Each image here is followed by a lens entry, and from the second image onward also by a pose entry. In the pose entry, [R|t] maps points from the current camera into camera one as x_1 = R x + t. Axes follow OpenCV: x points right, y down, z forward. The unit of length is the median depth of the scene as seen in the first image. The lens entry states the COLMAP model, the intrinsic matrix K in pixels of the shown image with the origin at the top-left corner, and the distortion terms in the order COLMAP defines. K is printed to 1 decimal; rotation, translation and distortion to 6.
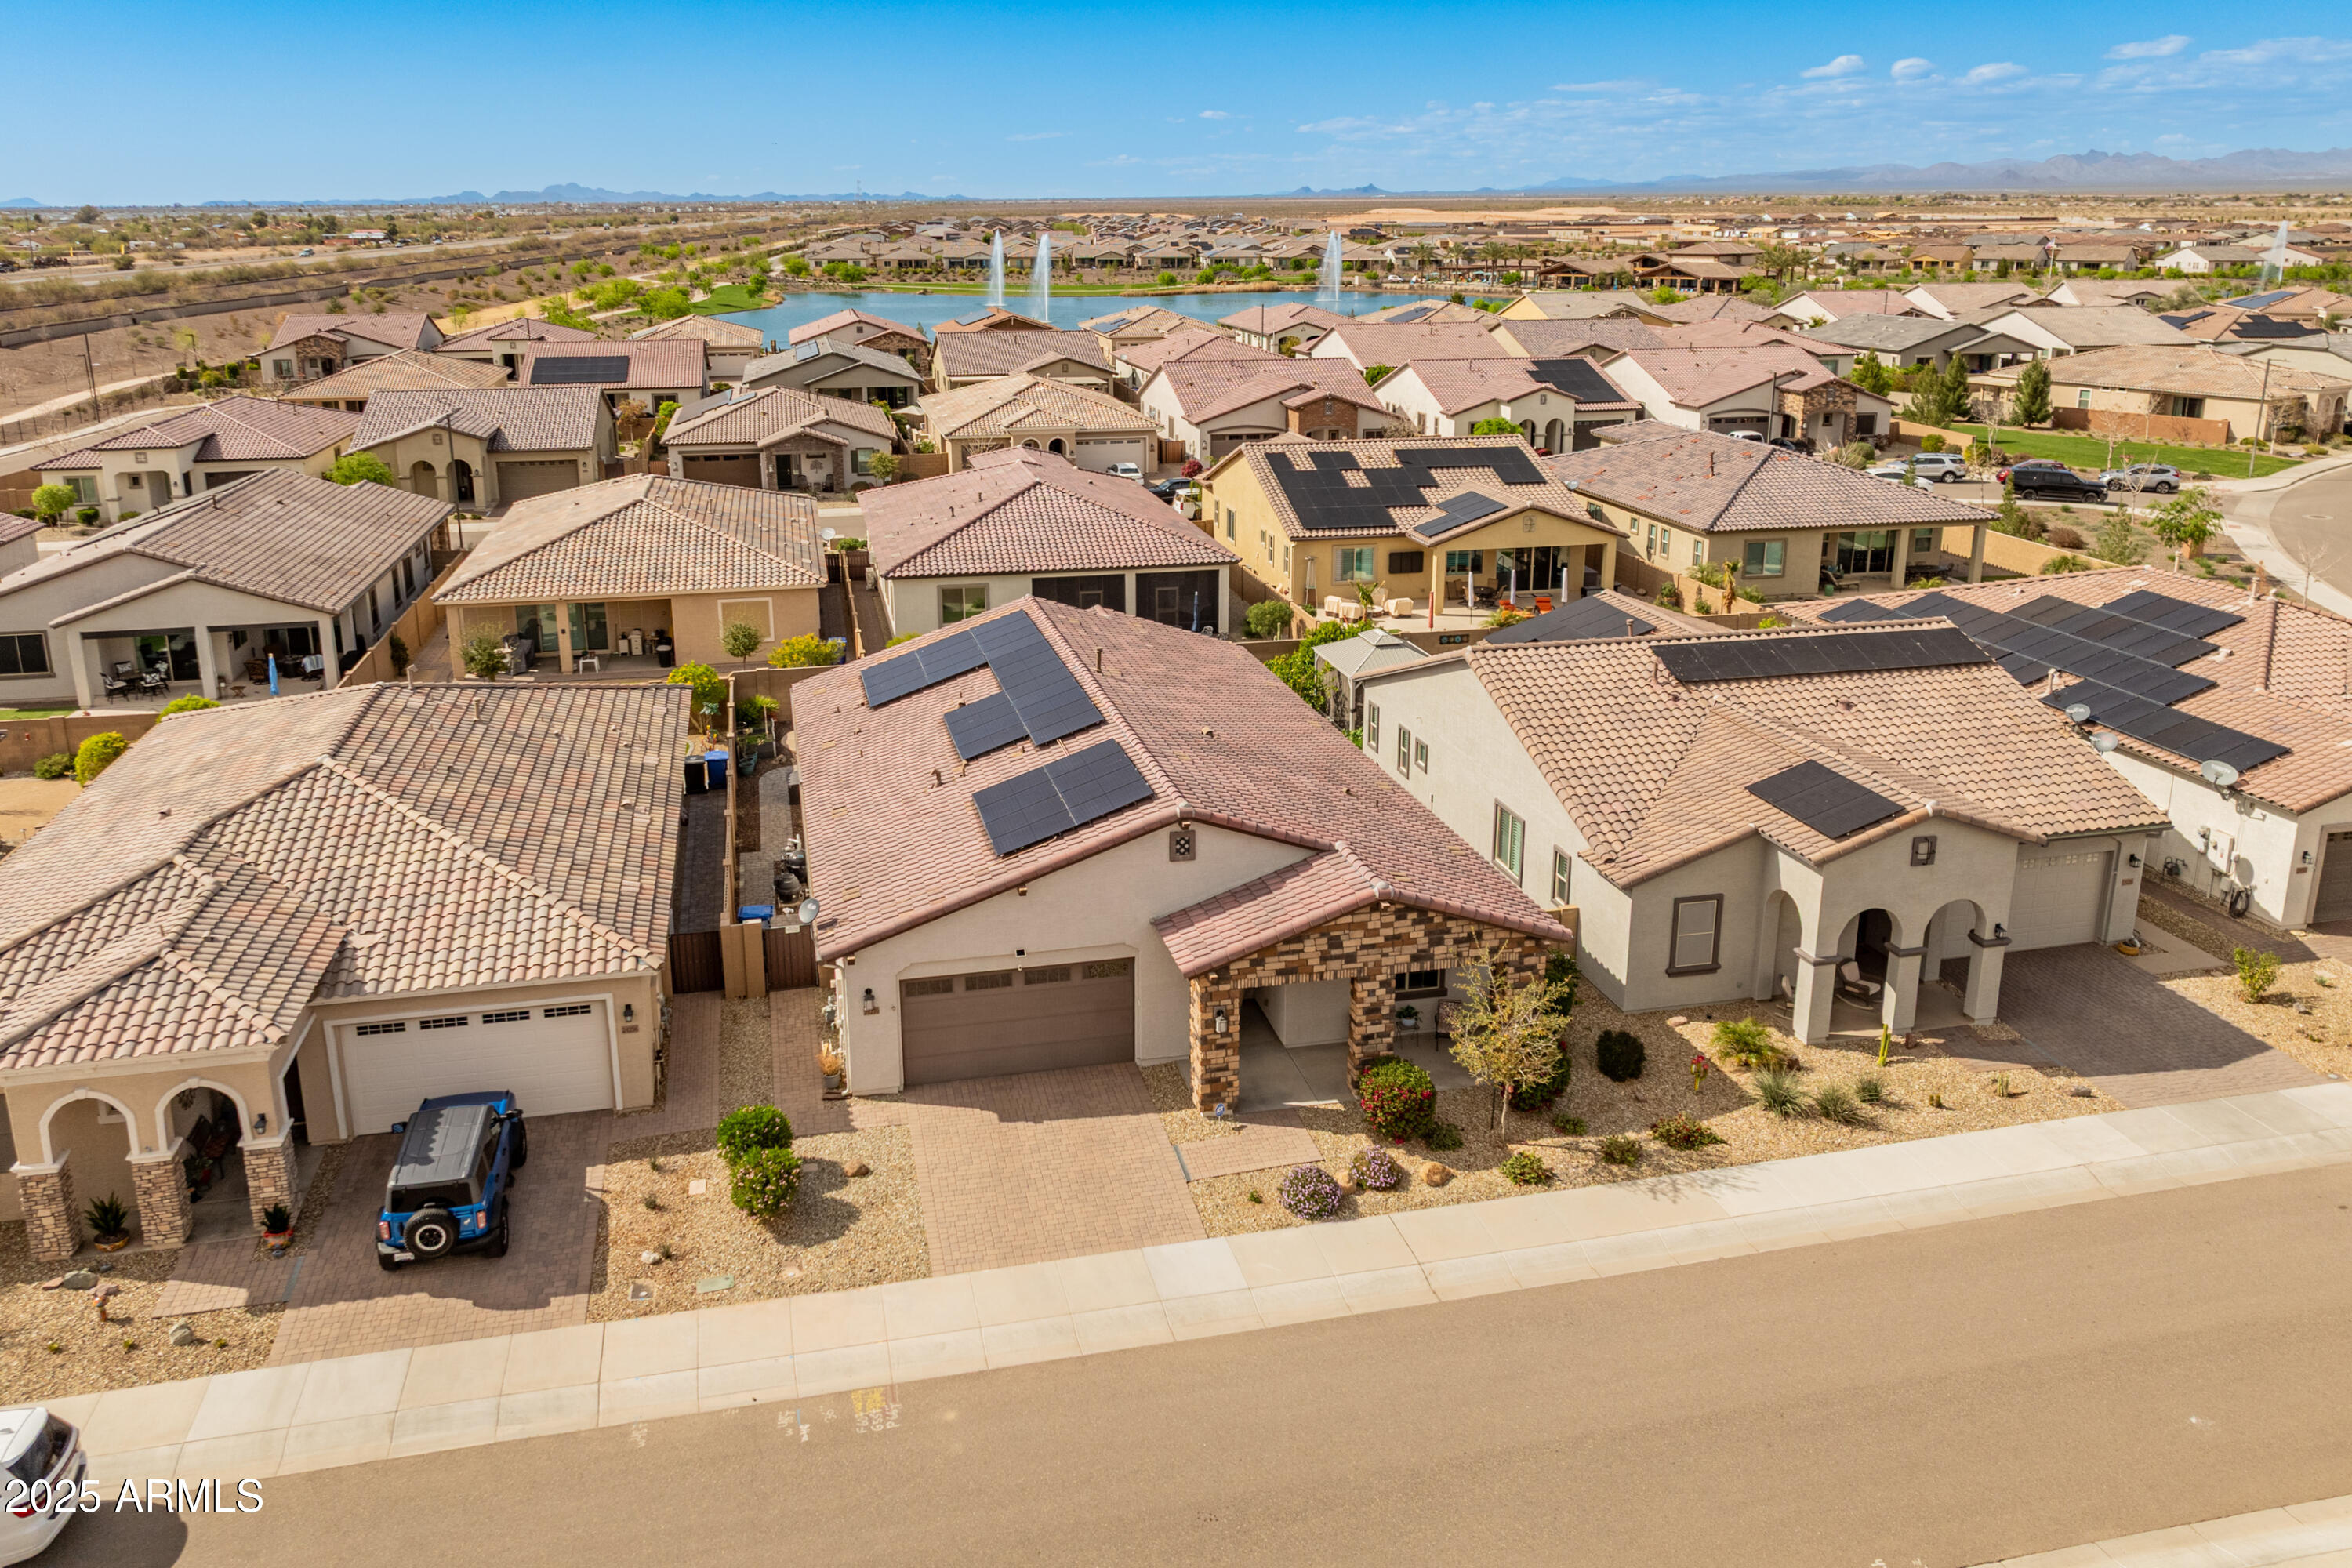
lens RADIAL K [[1696.3, 0, 1155.2], [0, 1696.3, 701.5], [0, 0, 1]] dist [-0.000515, 0.001685]
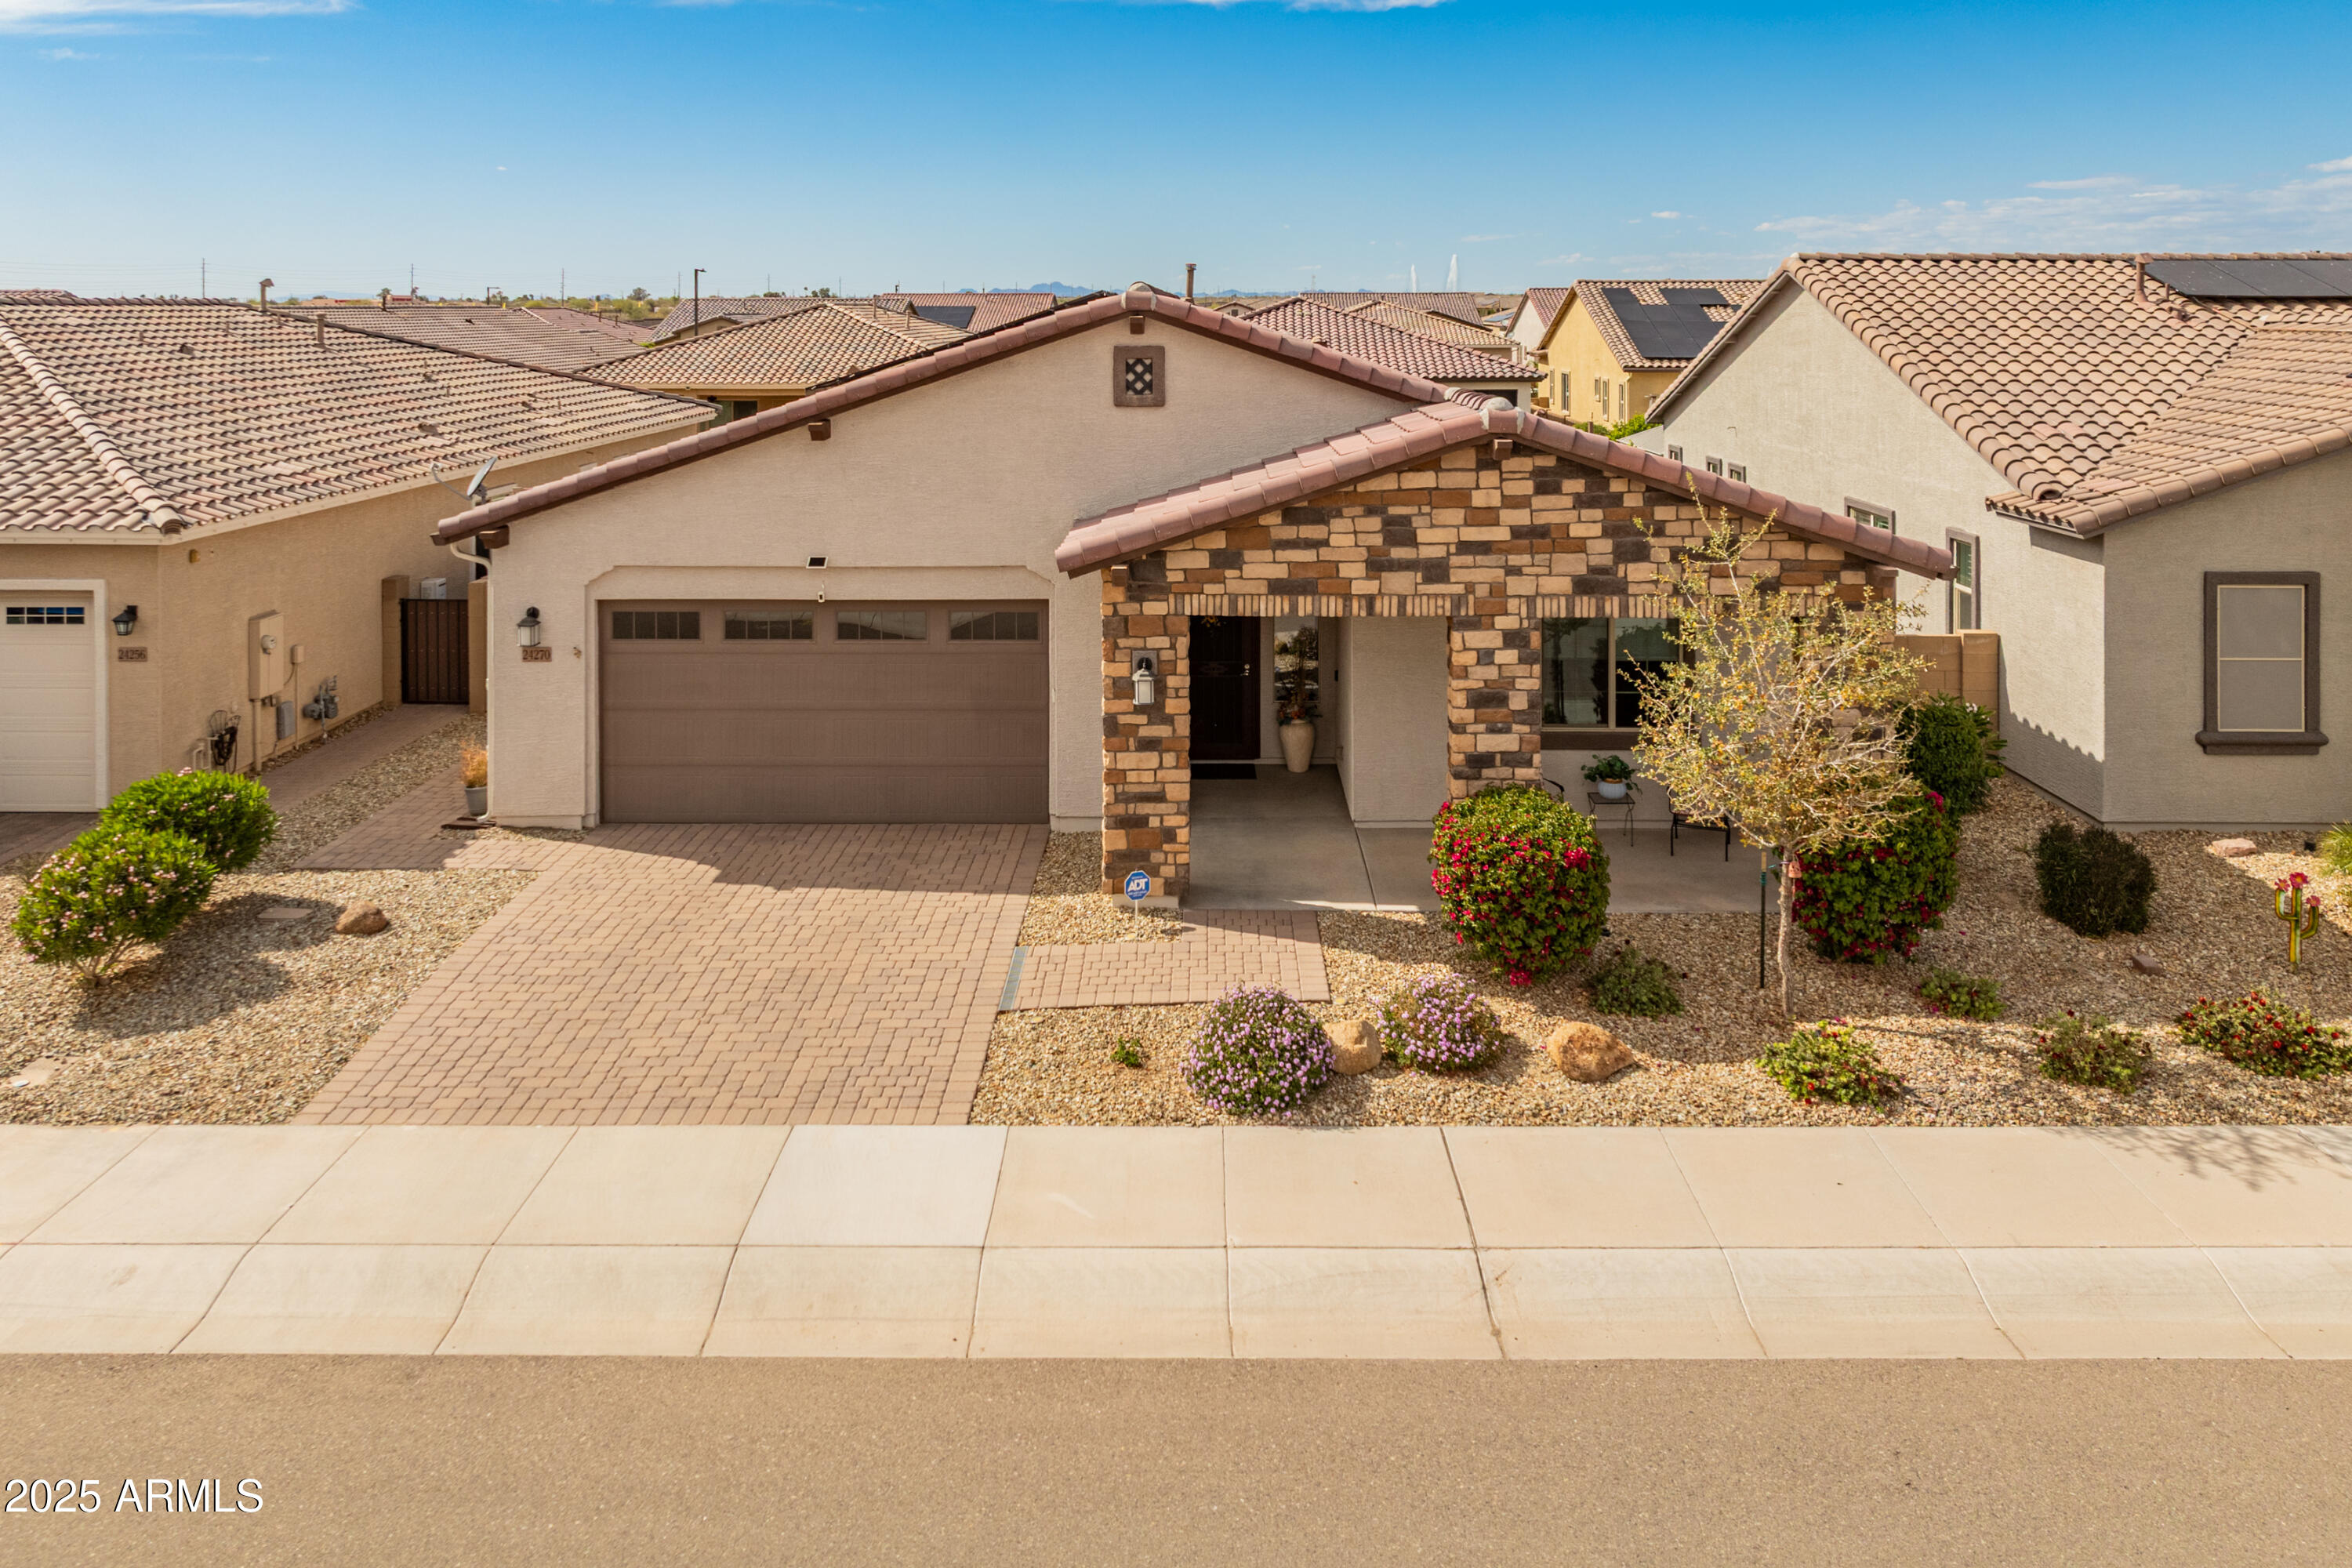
lens RADIAL K [[1719.3, 0, 1178.0], [0, 1719.3, 344.3], [0, 0, 1]] dist [-0.010605, 0.006731]
pose [[0.971497, 0.005394, -0.236989, 0.158273], [-0.063616, 0.969000, -0.238728, 0.208552], [0.228354, 0.247000, 0.941725, 0.525806]]
